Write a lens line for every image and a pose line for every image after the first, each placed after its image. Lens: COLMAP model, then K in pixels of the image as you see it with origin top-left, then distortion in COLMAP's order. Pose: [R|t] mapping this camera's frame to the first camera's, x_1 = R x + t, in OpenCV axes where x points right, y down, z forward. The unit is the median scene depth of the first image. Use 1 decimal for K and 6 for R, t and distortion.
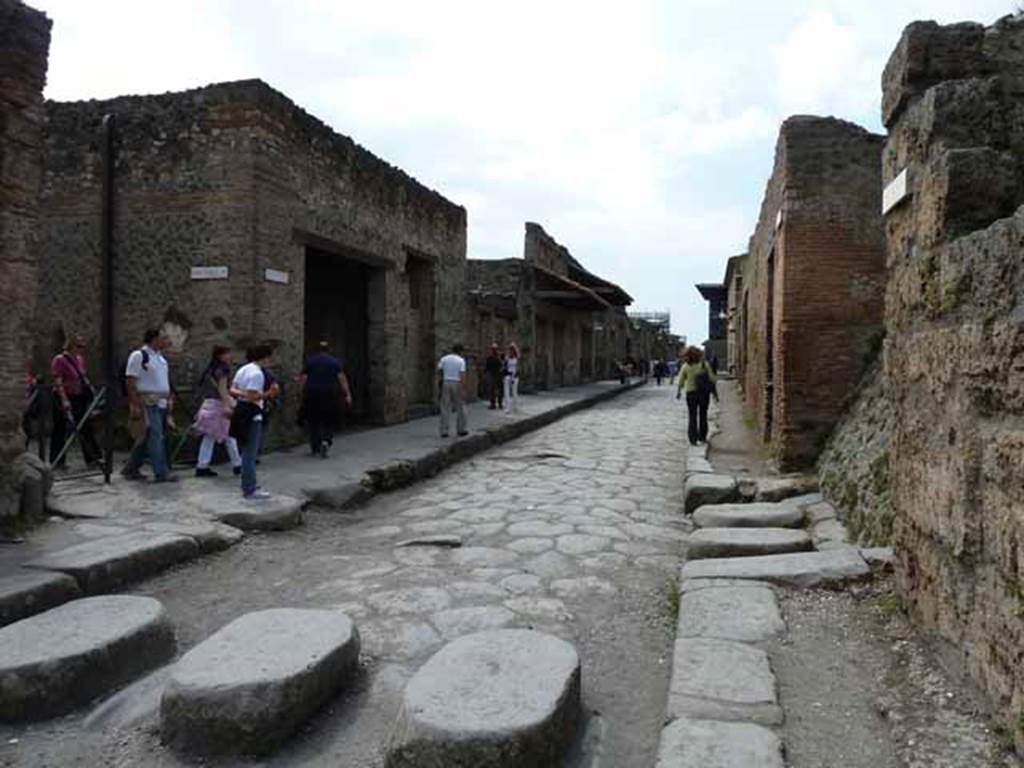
lens RADIAL K [[774.5, 0, 512.0], [0, 774.5, 384.0], [0, 0, 1]] dist [-0.029415, -0.004550]
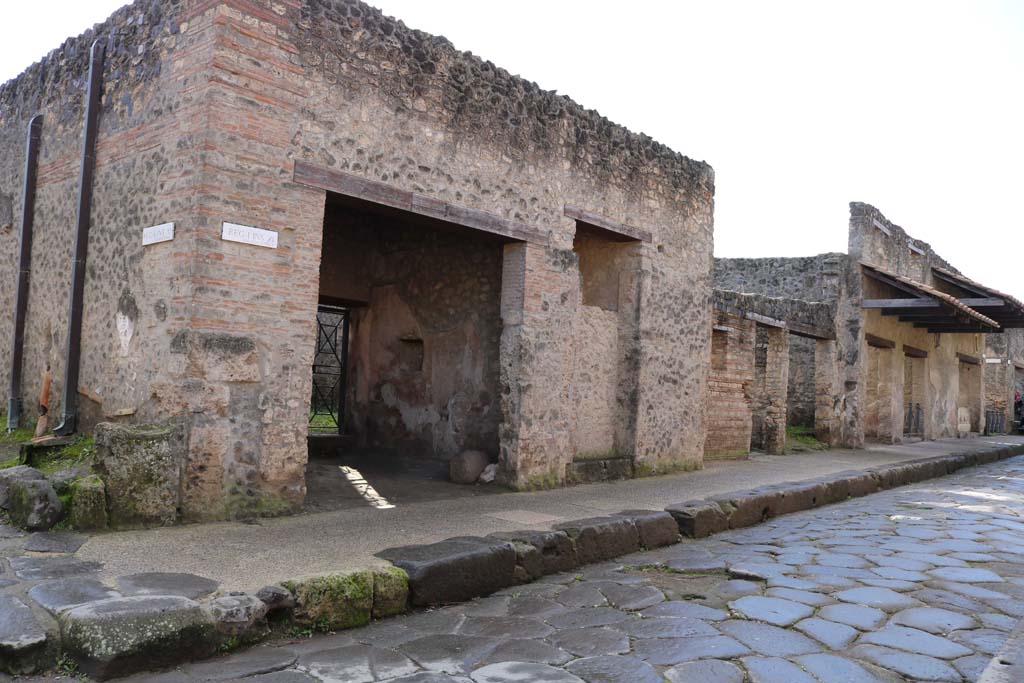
lens RADIAL K [[845.3, 0, 512.0], [0, 845.3, 341.5], [0, 0, 1]] dist [-0.157140, 0.129063]
pose [[0.895297, -0.001686, -0.445467, 0.135085], [-0.044199, 0.994722, -0.092596, -0.002150], [0.443272, 0.102590, 0.890497, 0.379904]]
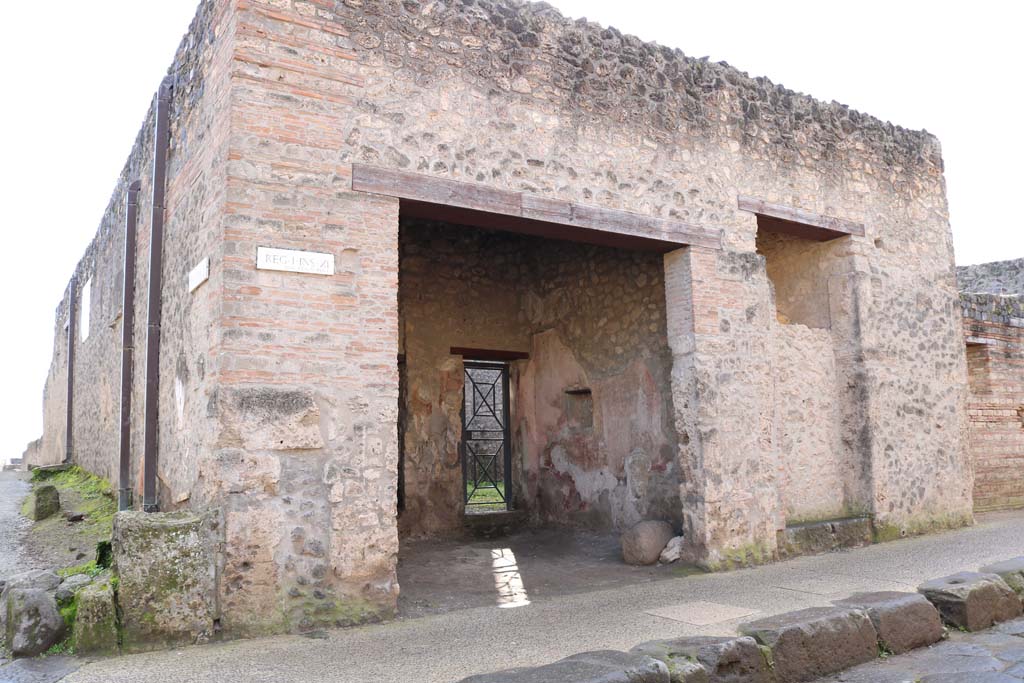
lens RADIAL K [[845.3, 0, 512.0], [0, 845.3, 341.5], [0, 0, 1]] dist [-0.157140, 0.129063]
pose [[0.729916, -0.129891, -0.671082, 0.105187], [0.017588, 0.985022, -0.171527, 0.001602], [0.683311, 0.113397, 0.721268, 0.537454]]
